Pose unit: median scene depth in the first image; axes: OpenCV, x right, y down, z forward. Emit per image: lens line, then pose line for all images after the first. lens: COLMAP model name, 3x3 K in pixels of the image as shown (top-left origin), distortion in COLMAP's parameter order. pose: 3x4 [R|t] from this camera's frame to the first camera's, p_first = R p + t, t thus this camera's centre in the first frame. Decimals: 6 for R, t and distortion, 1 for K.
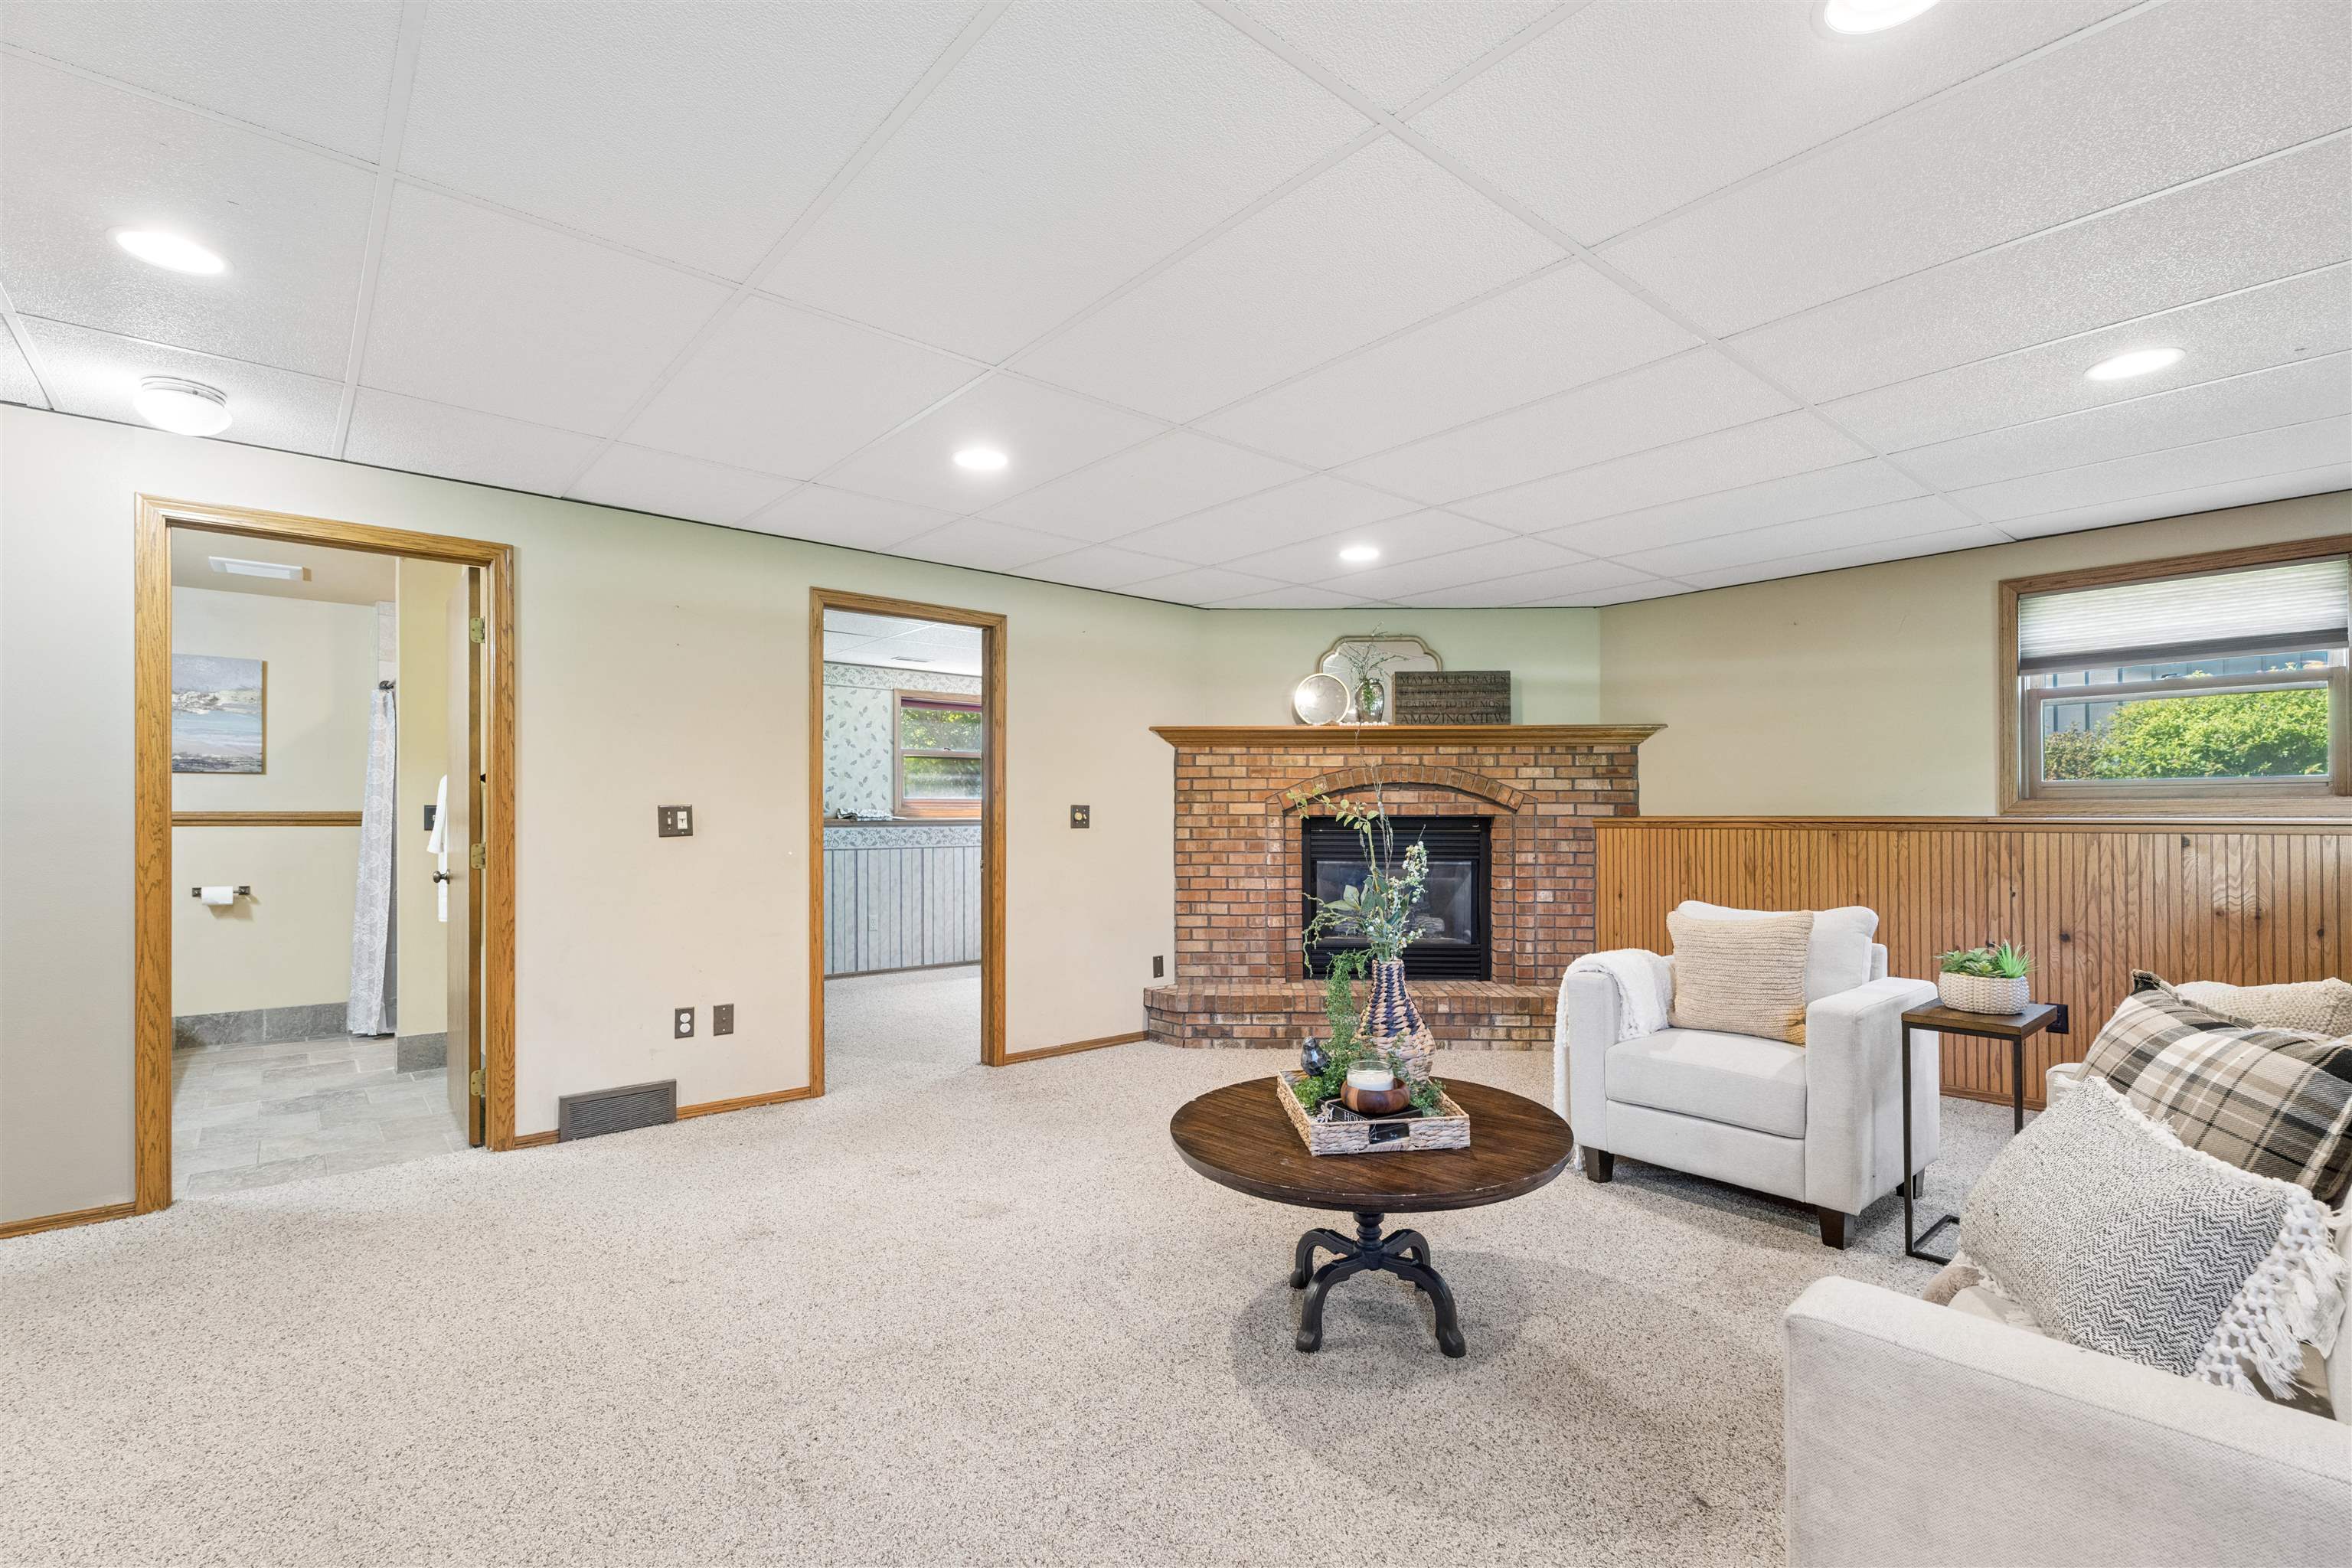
lens RADIAL K [[1039.2, 0, 1165.4], [0, 1039.2, 793.1], [0, 0, 1]] dist [0.001391, -0.004096]
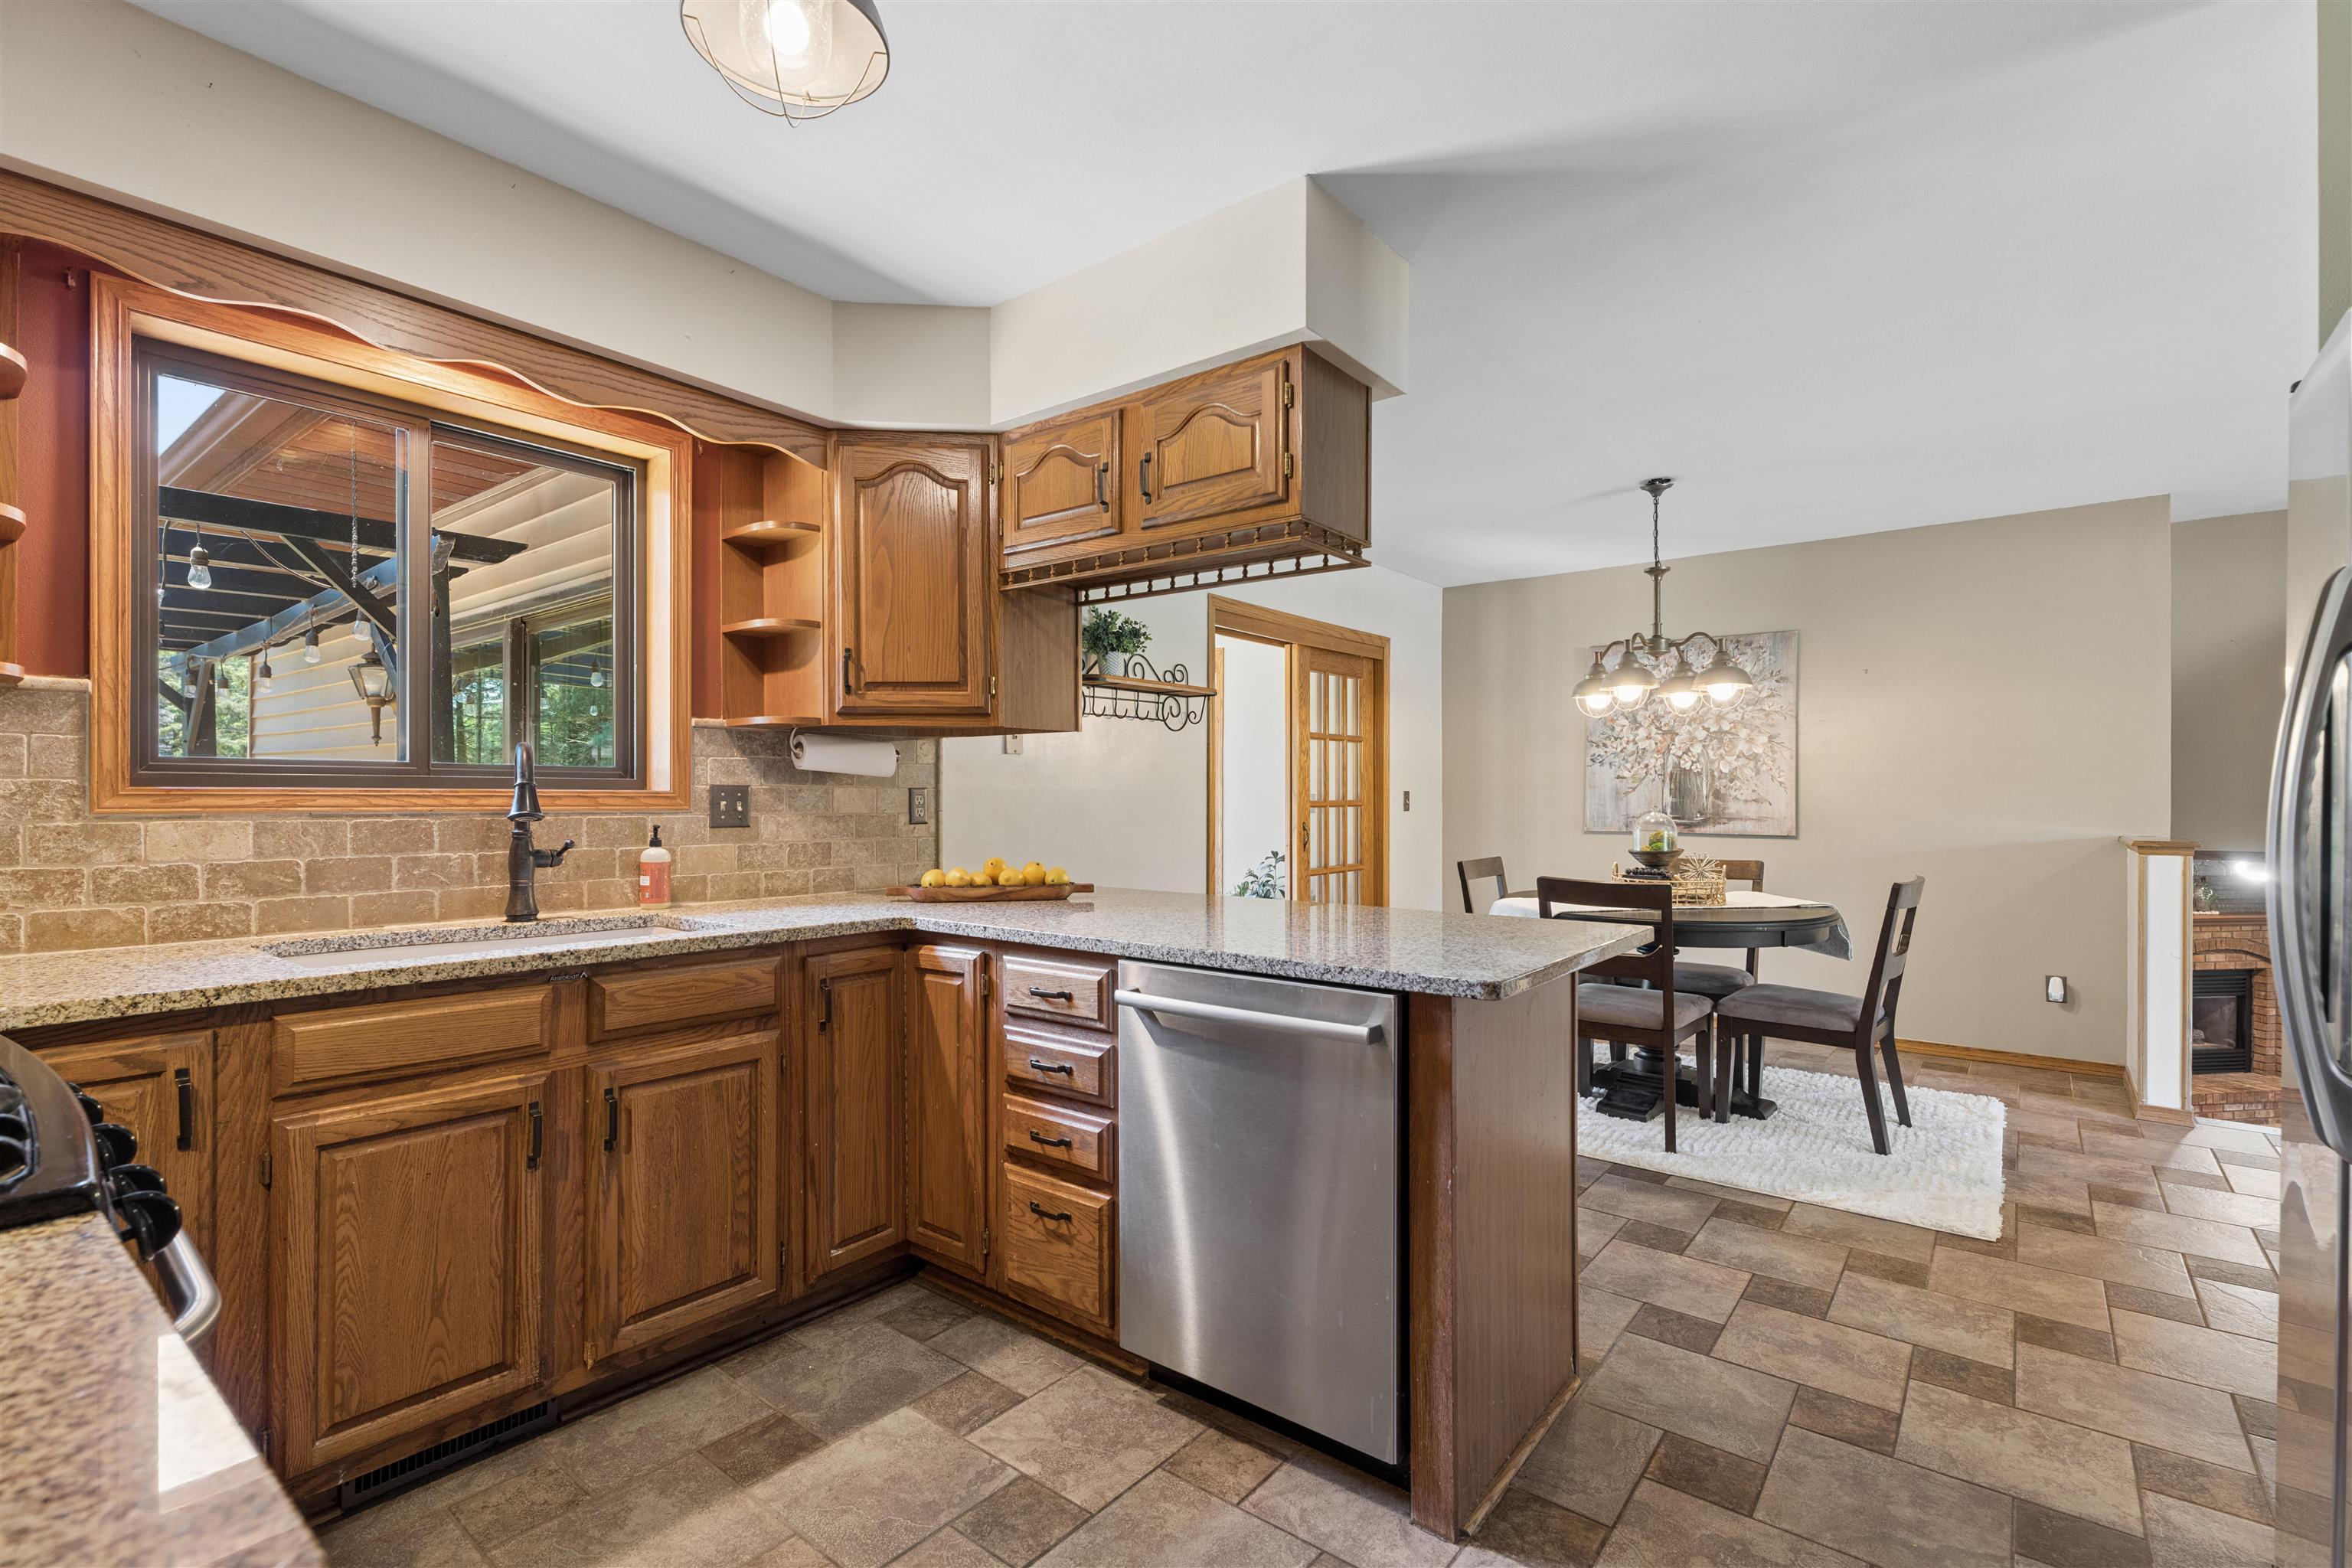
lens RADIAL K [[1056.9, 0, 1173.6], [0, 1056.9, 797.0], [0, 0, 1]] dist [0.006788, 0.000179]
pose [[0.981564, 0.008452, 0.190948, -1.620156], [-0.013623, 0.999575, 0.025786, -0.258354], [-0.190649, -0.027912, 0.981261, -0.260526]]
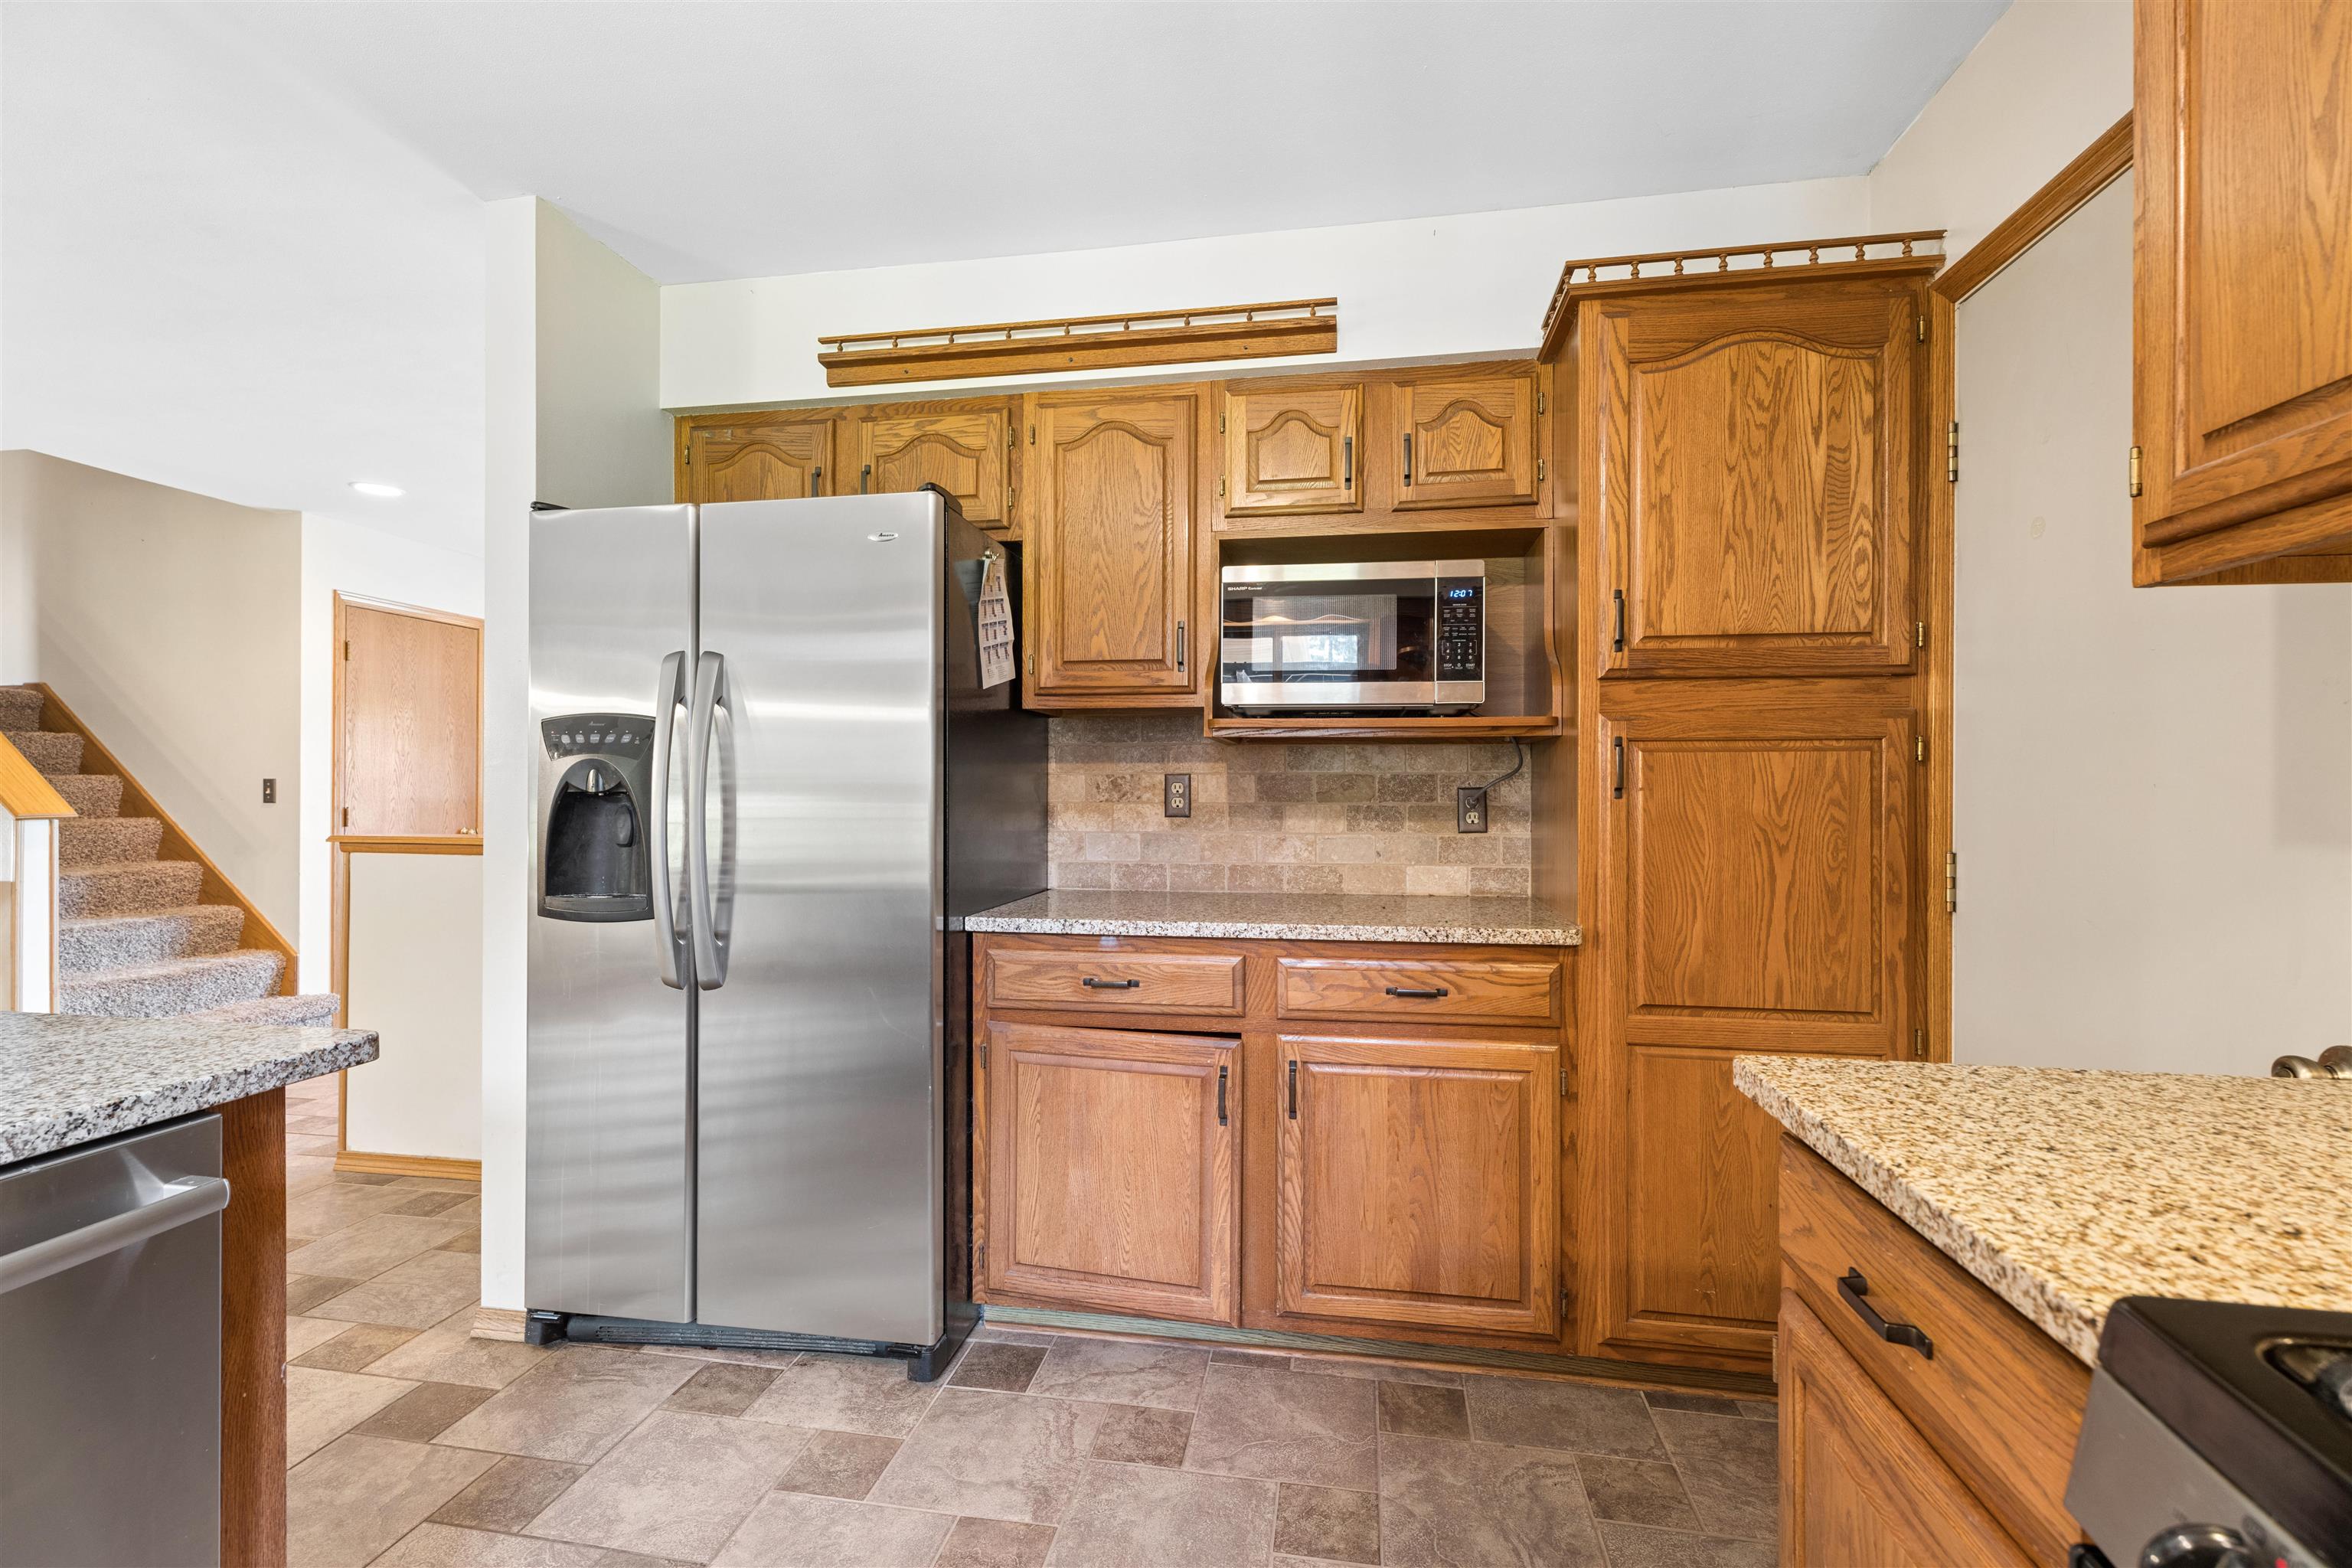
lens RADIAL K [[1056.9, 0, 1173.6], [0, 1056.9, 797.0], [0, 0, 1]] dist [0.006788, 0.000179]
pose [[-0.639488, -0.002332, 0.768798, -1.749453], [-0.020454, 0.999693, -0.013981, -0.248284], [-0.768529, -0.024665, -0.639339, 0.033474]]
